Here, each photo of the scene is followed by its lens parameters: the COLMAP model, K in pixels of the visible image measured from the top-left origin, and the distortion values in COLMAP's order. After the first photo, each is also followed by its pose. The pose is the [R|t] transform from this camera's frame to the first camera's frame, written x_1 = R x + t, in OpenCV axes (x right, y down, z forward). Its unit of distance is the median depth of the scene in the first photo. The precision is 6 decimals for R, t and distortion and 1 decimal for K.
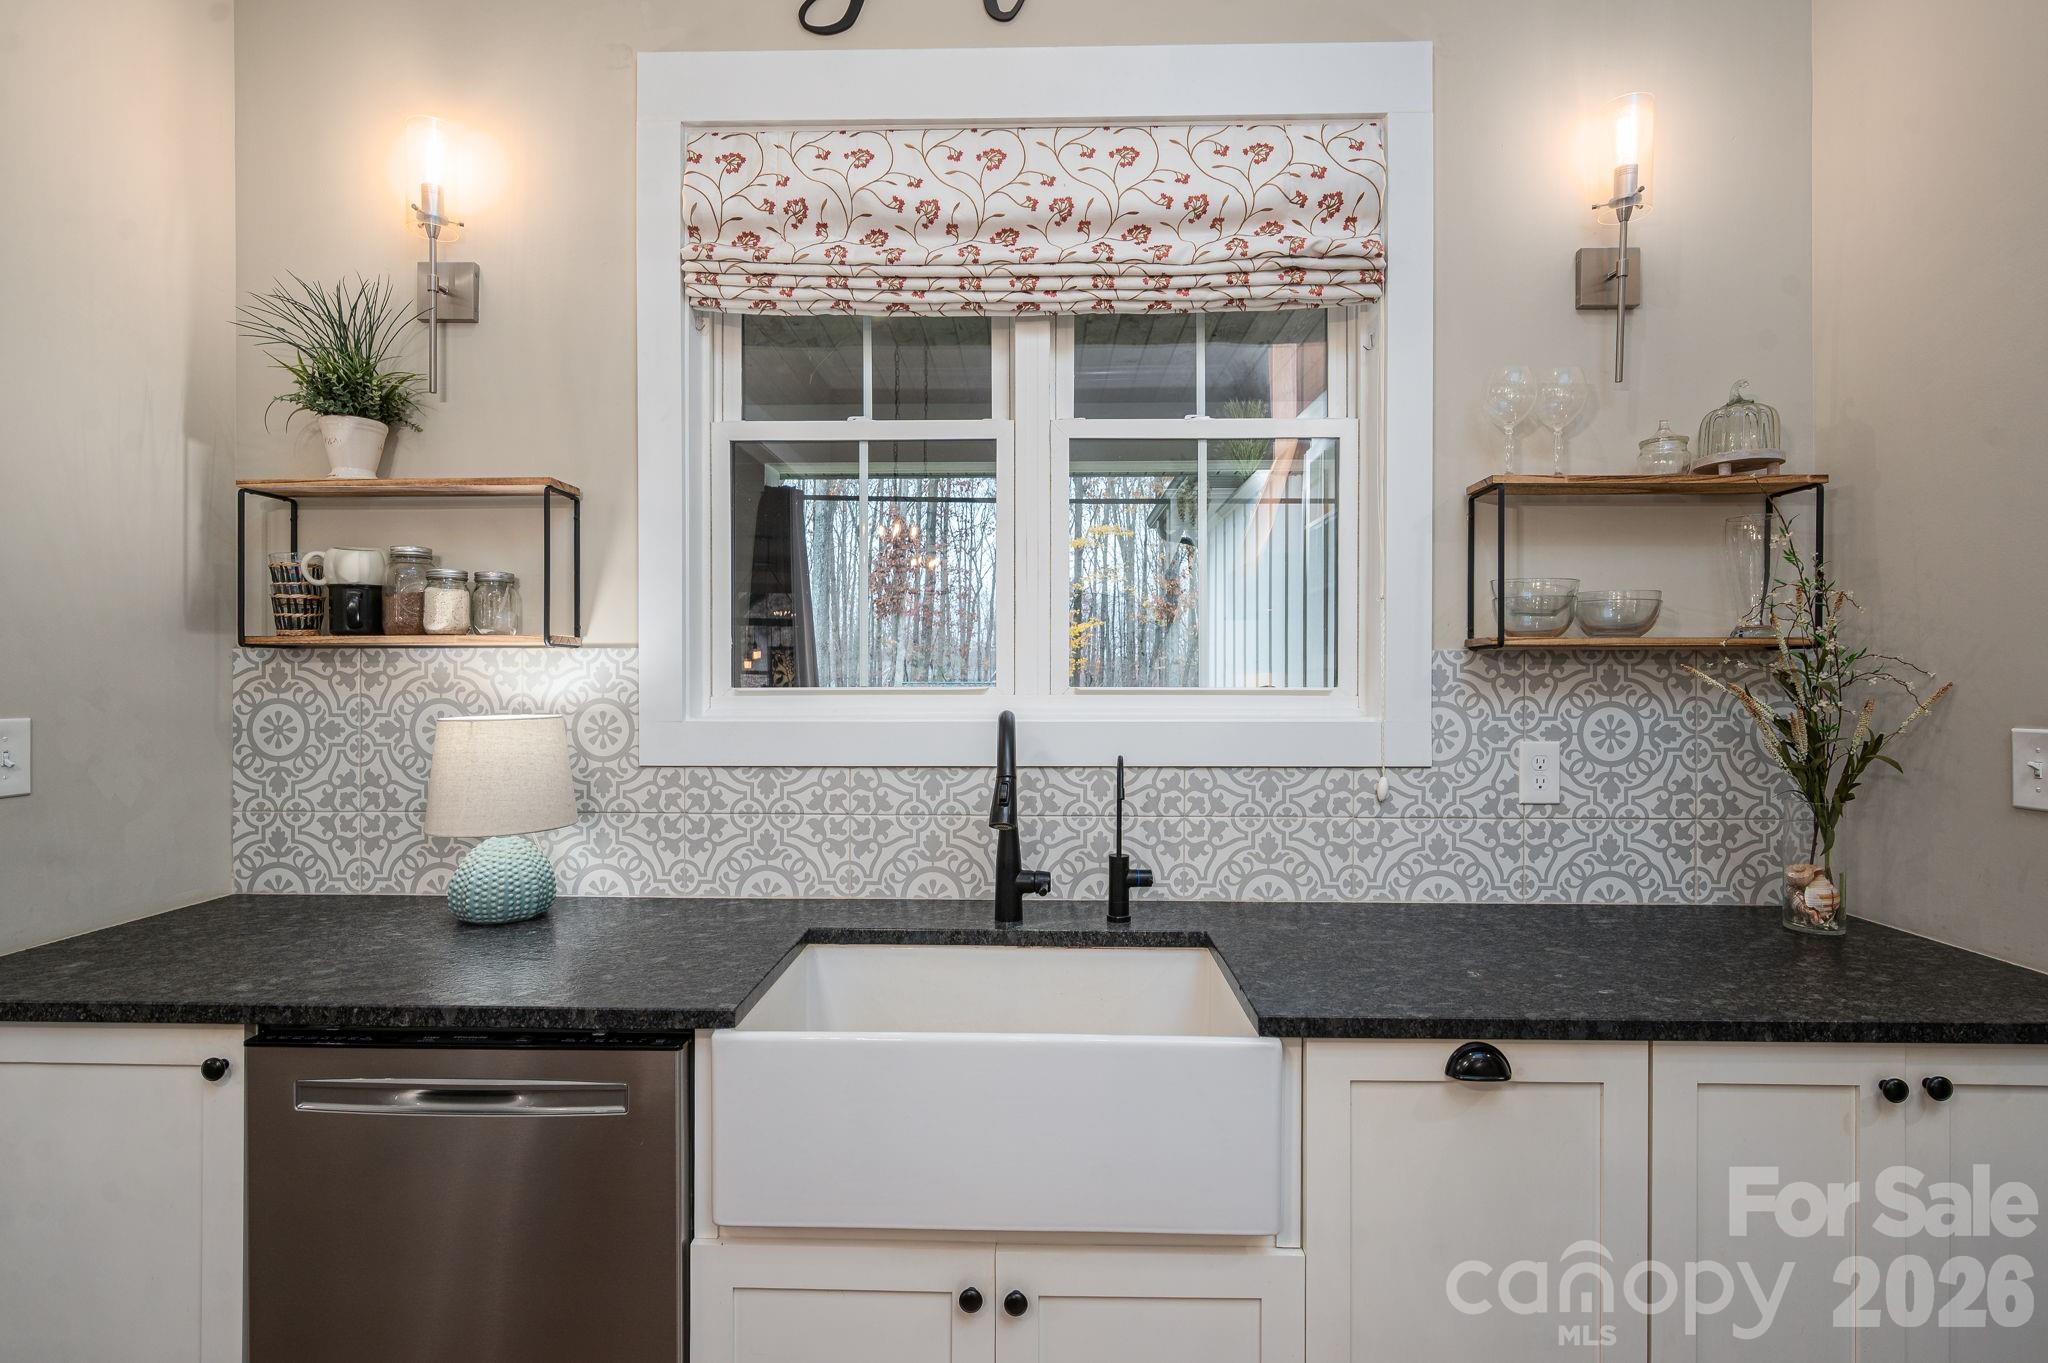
lens RADIAL K [[965.4, 0, 1008.9], [0, 965.4, 679.4], [0, 0, 1]] dist [0.001657, -0.000170]
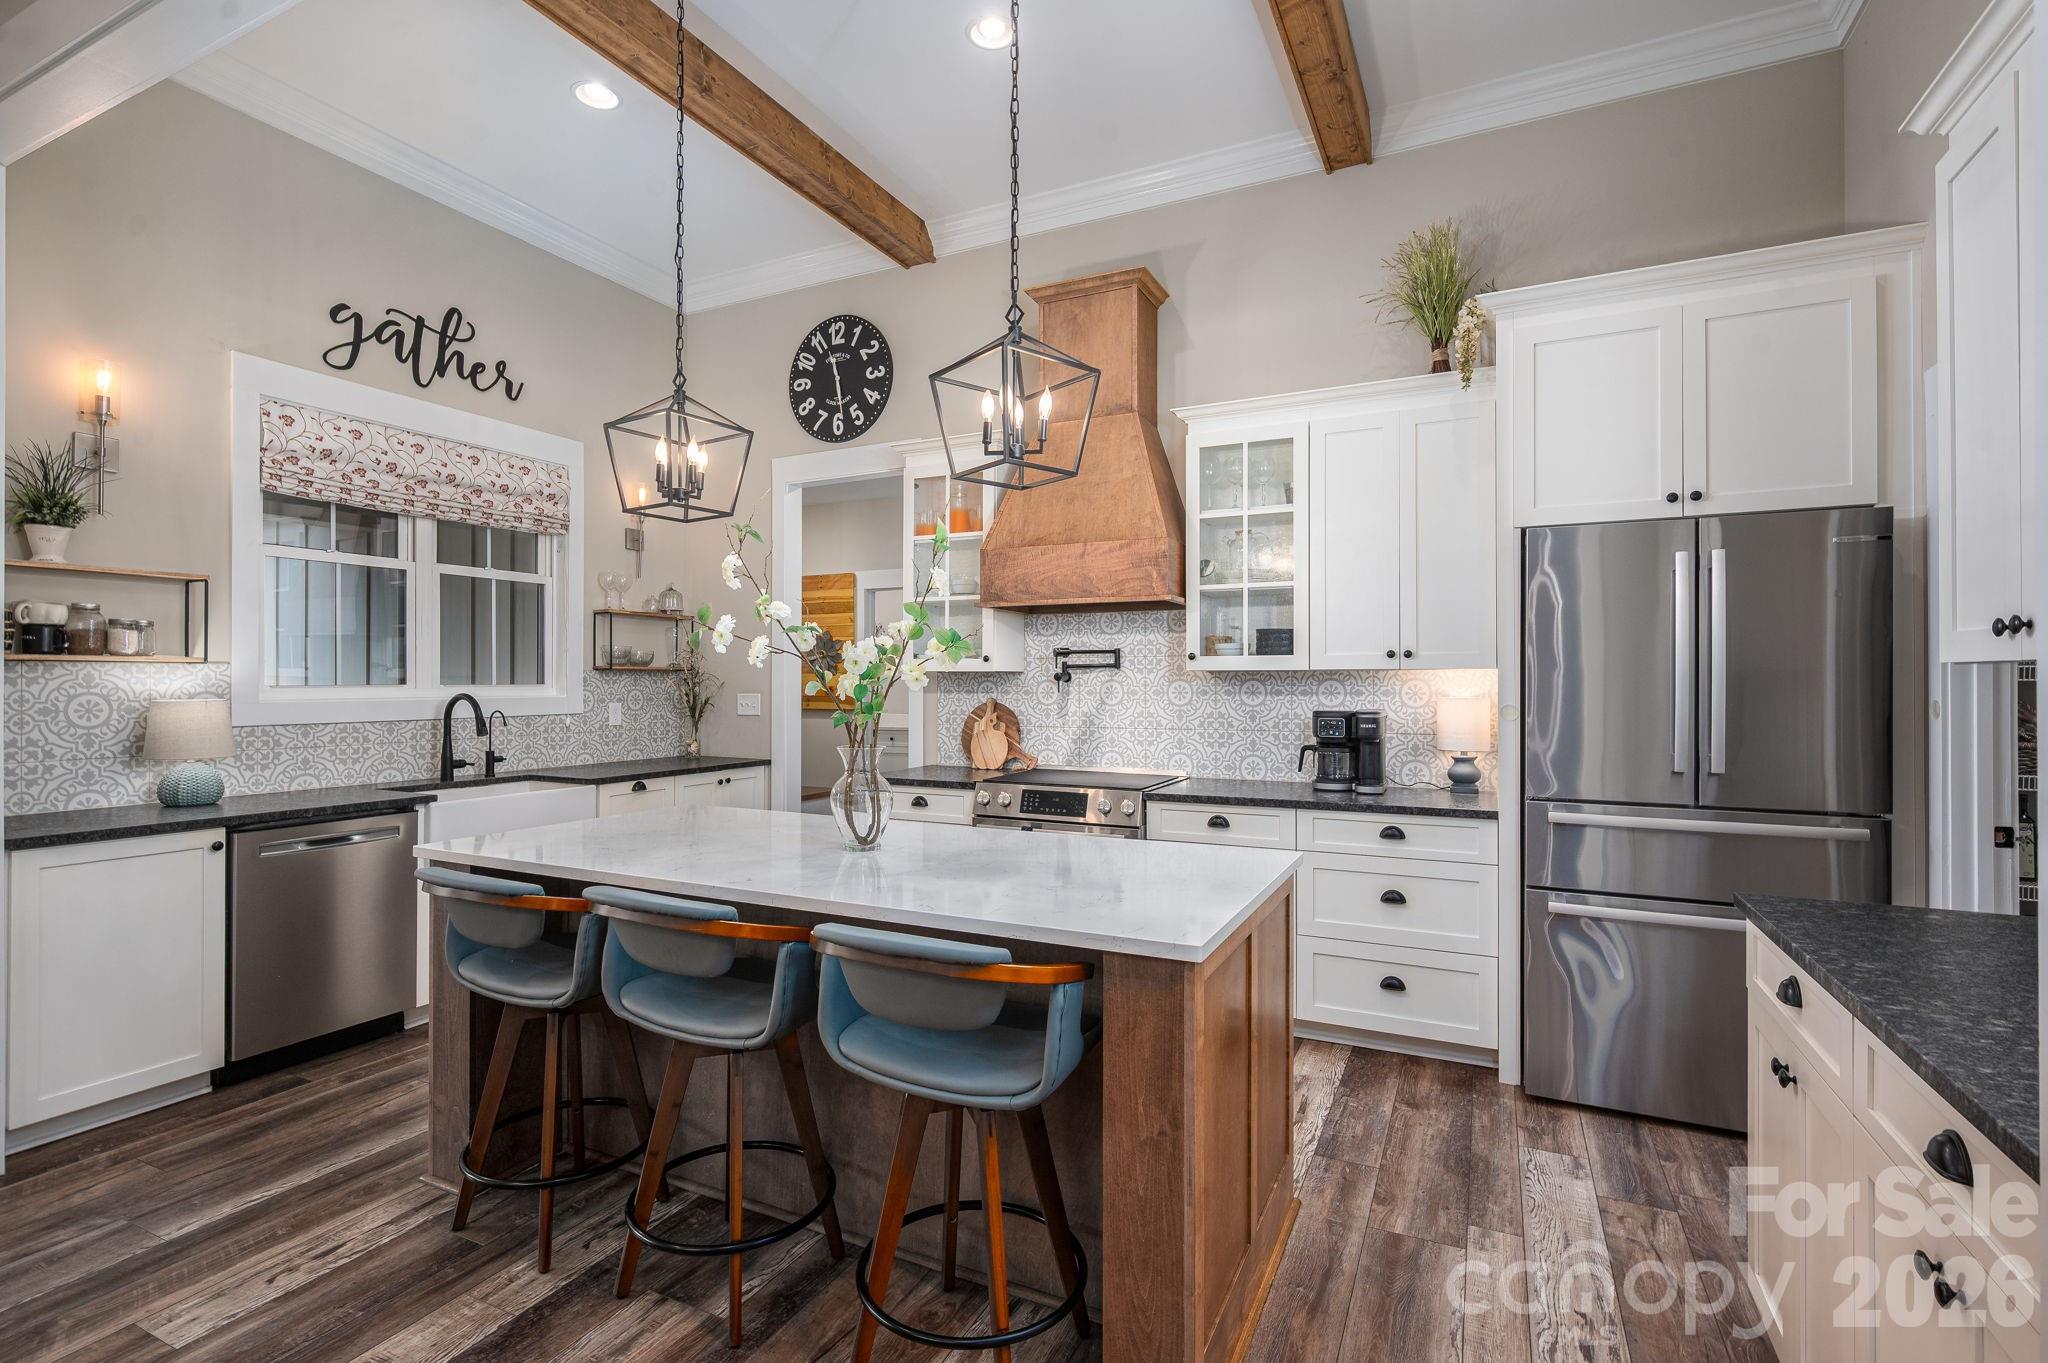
lens RADIAL K [[965.4, 0, 1011.1], [0, 965.4, 680.4], [0, 0, 1]] dist [0.001657, -0.000170]
pose [[0.429852, 0.000074, 0.902899, -1.460248], [0.000926, 0.999999, -0.000523, 0.001648], [-0.902899, 0.001061, 0.429852, -1.212423]]
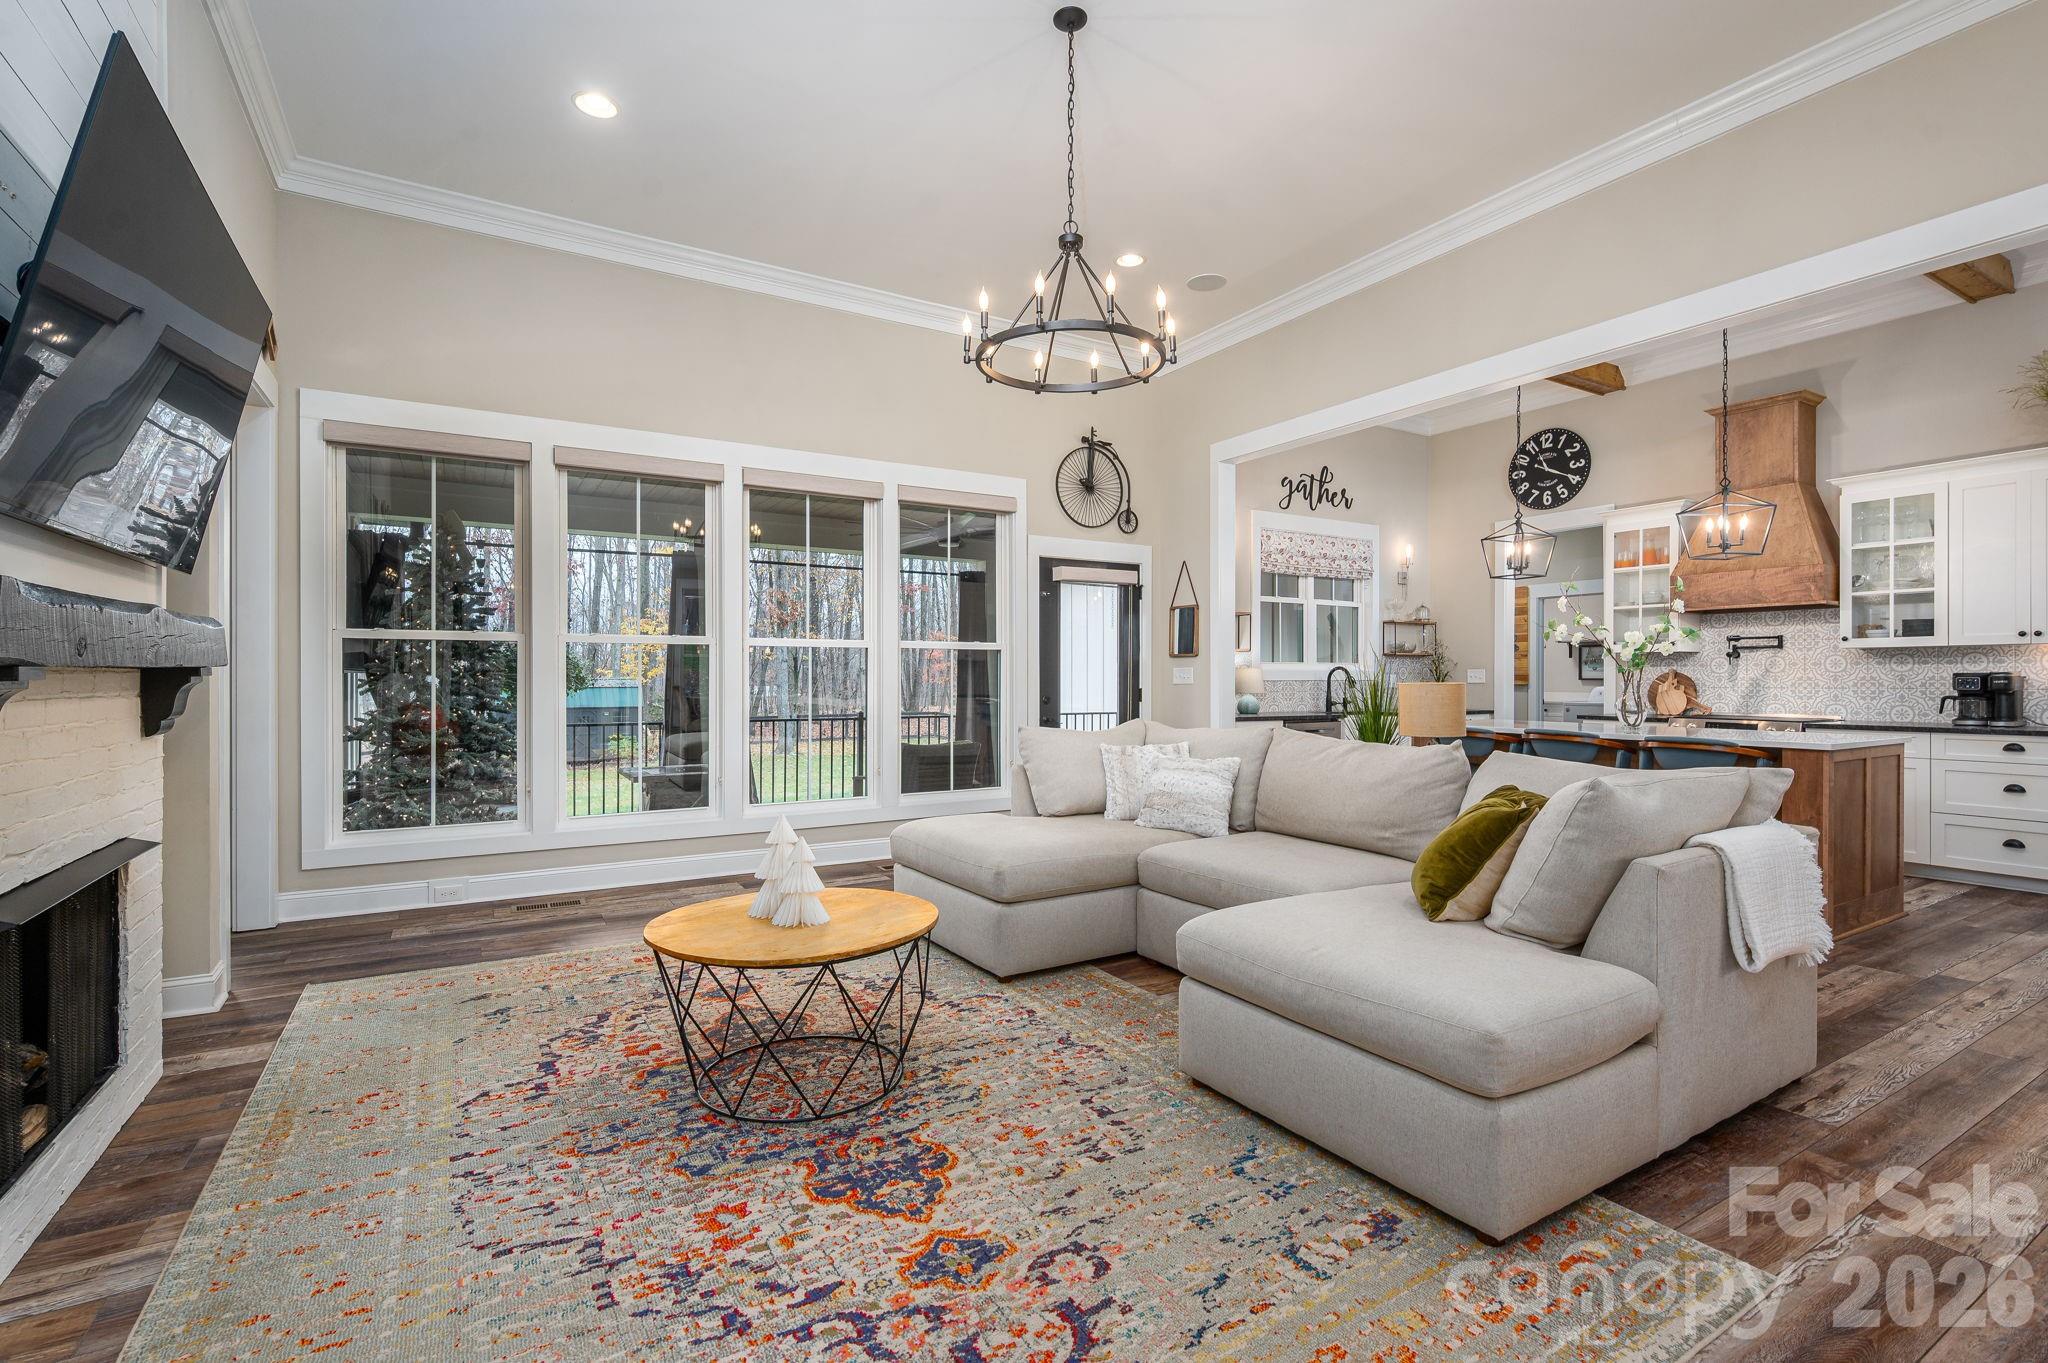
lens RADIAL K [[910.5, 0, 989.9], [0, 910.5, 677.5], [0, 0, 1]] dist [-0.000265, -0.000071]
pose [[0.861436, 0.001174, 0.507865, -3.405691], [-0.000767, 0.999999, -0.001011, 0.083140], [-0.507866, 0.000481, 0.861436, -1.835000]]
